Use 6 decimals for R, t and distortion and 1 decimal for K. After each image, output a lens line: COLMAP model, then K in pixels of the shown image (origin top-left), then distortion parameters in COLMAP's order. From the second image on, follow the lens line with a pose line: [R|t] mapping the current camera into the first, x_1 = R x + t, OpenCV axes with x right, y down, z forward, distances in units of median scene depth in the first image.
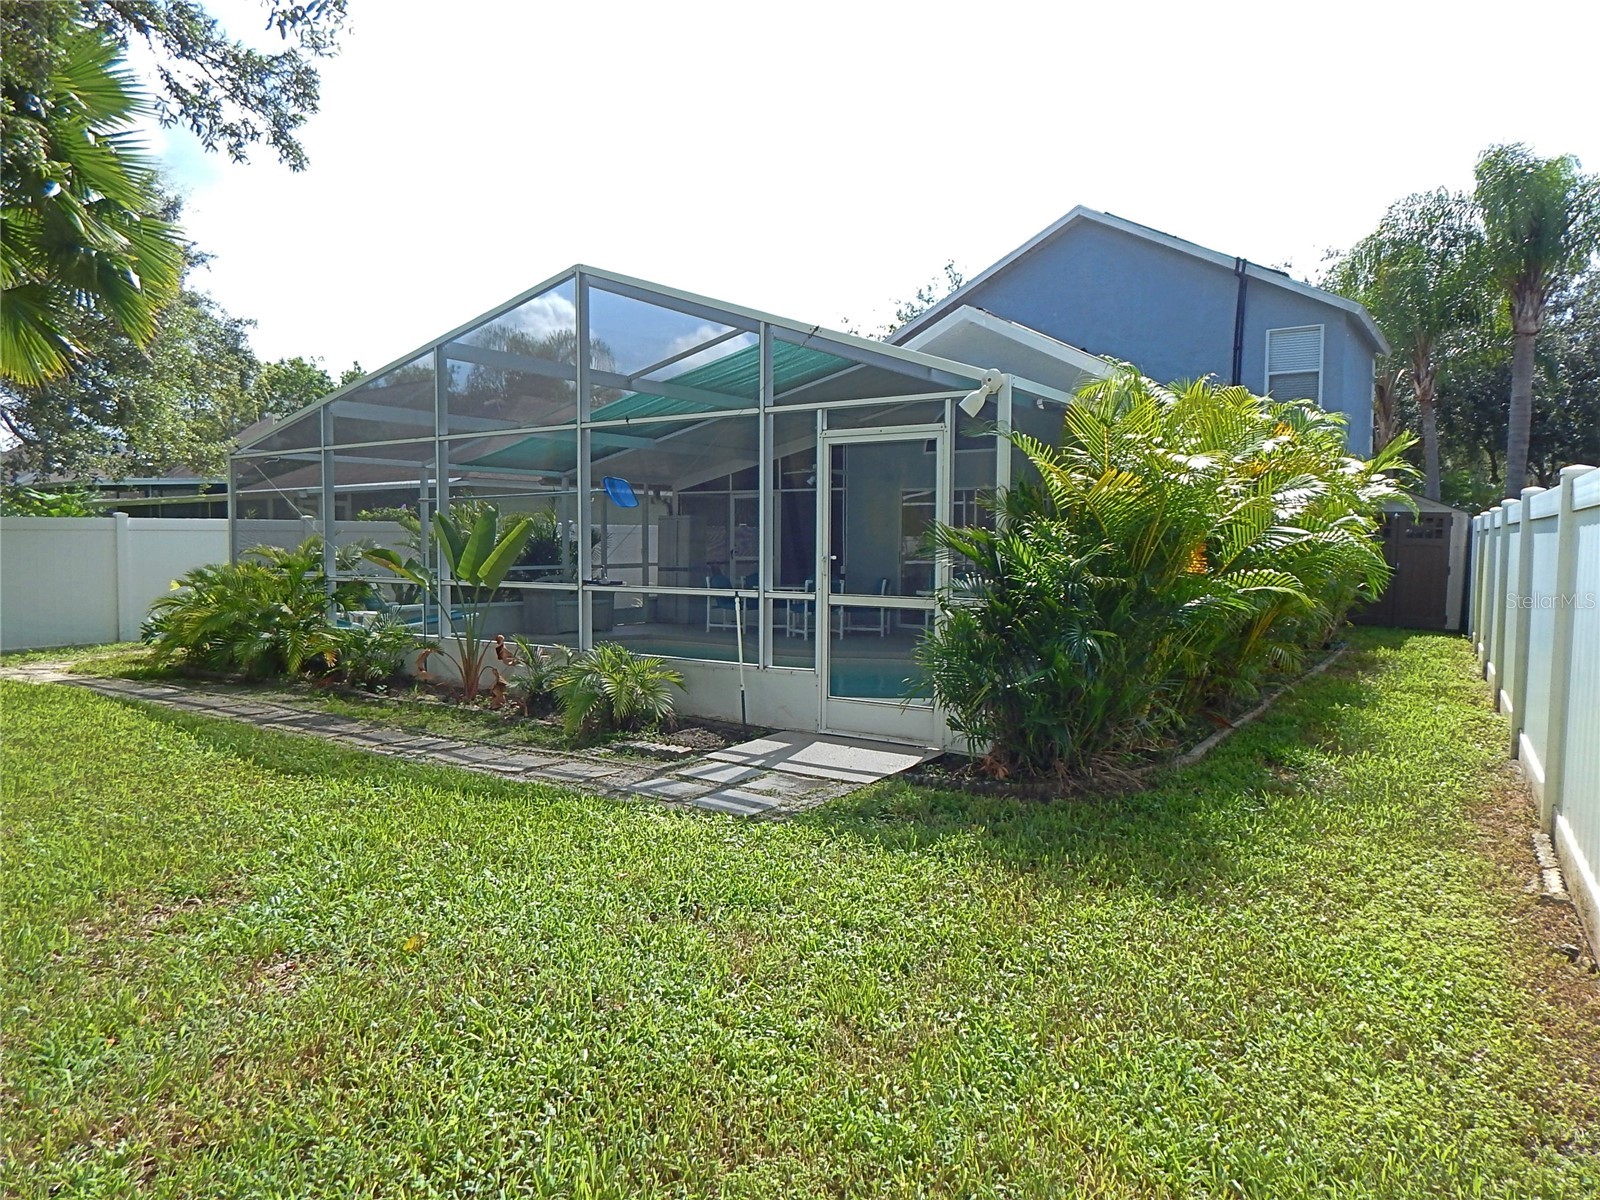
lens RADIAL K [[1052.9, 0, 811.8], [0, 1052.9, 600.9], [0, 0, 1]] dist [0.001394, 0.001576]
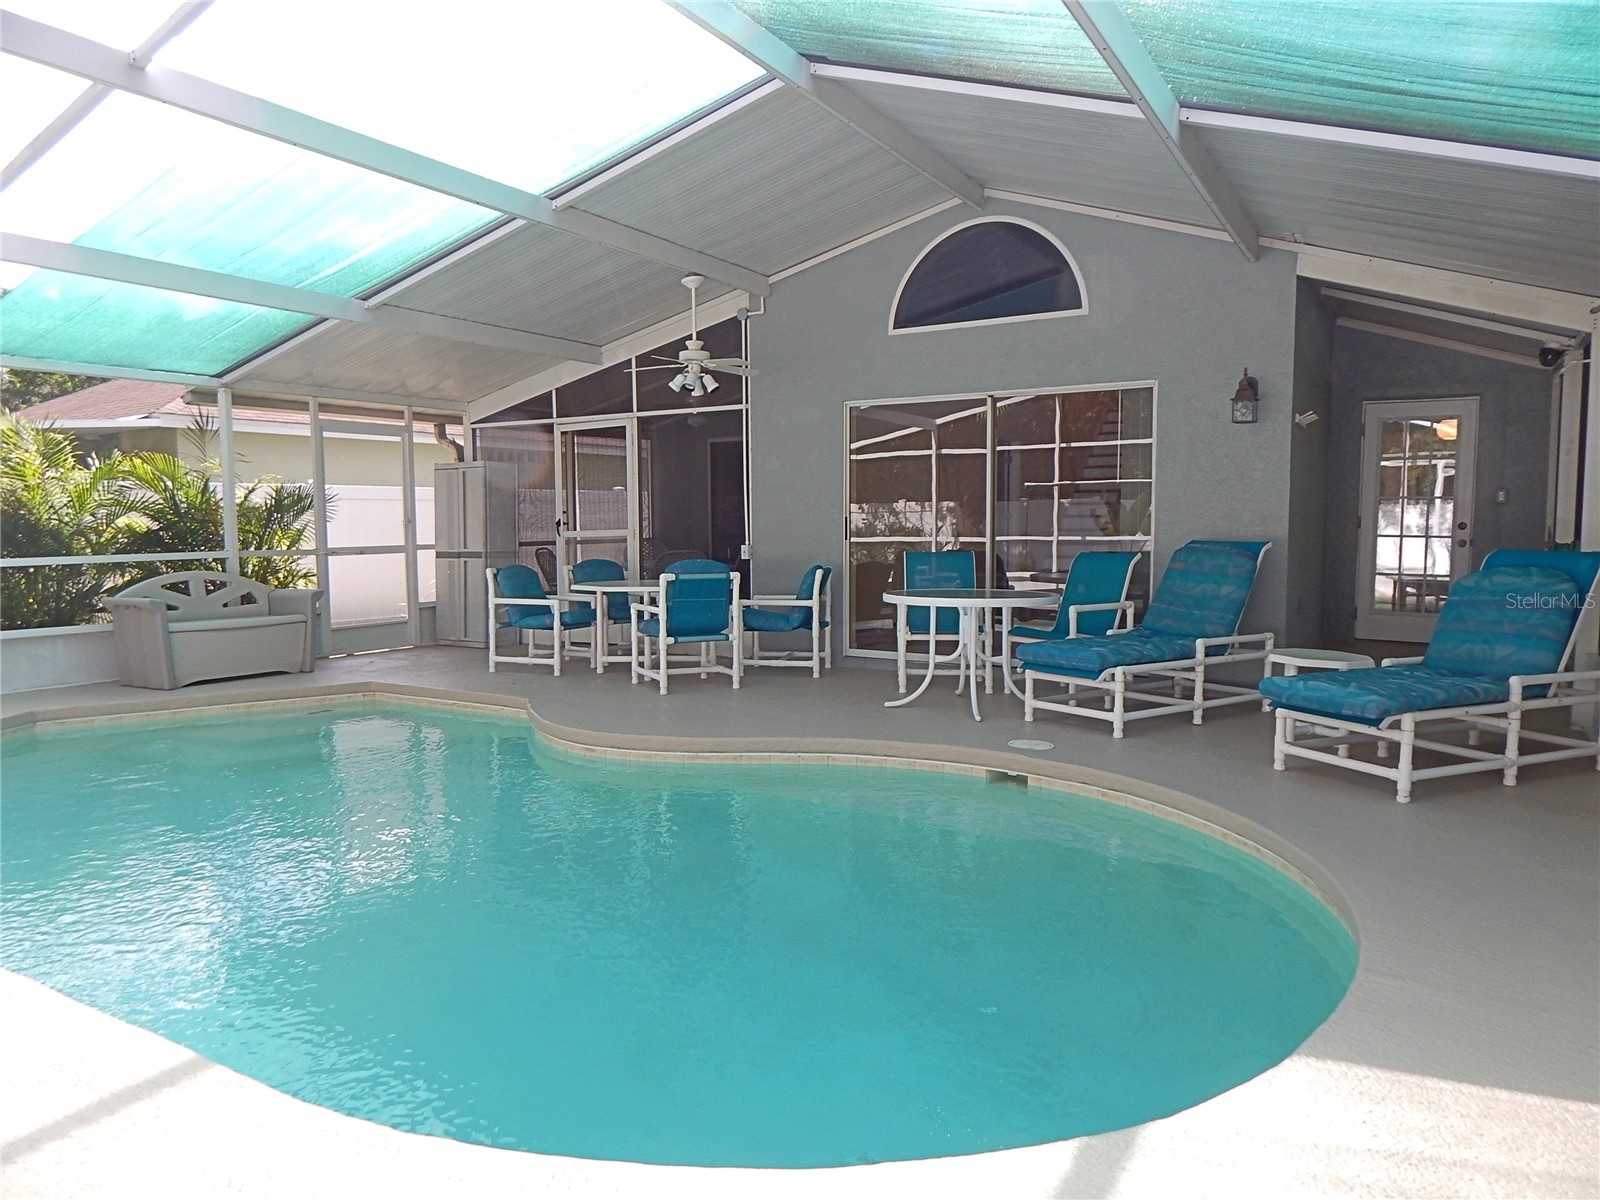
lens RADIAL K [[1052.9, 0, 811.8], [0, 1052.9, 600.9], [0, 0, 1]] dist [0.001394, 0.001576]
pose [[0.997957, -0.012608, 0.062636, 0.027274], [0.011661, 0.999812, 0.015466, -0.011514], [-0.062819, -0.014704, 0.997917, 0.402082]]
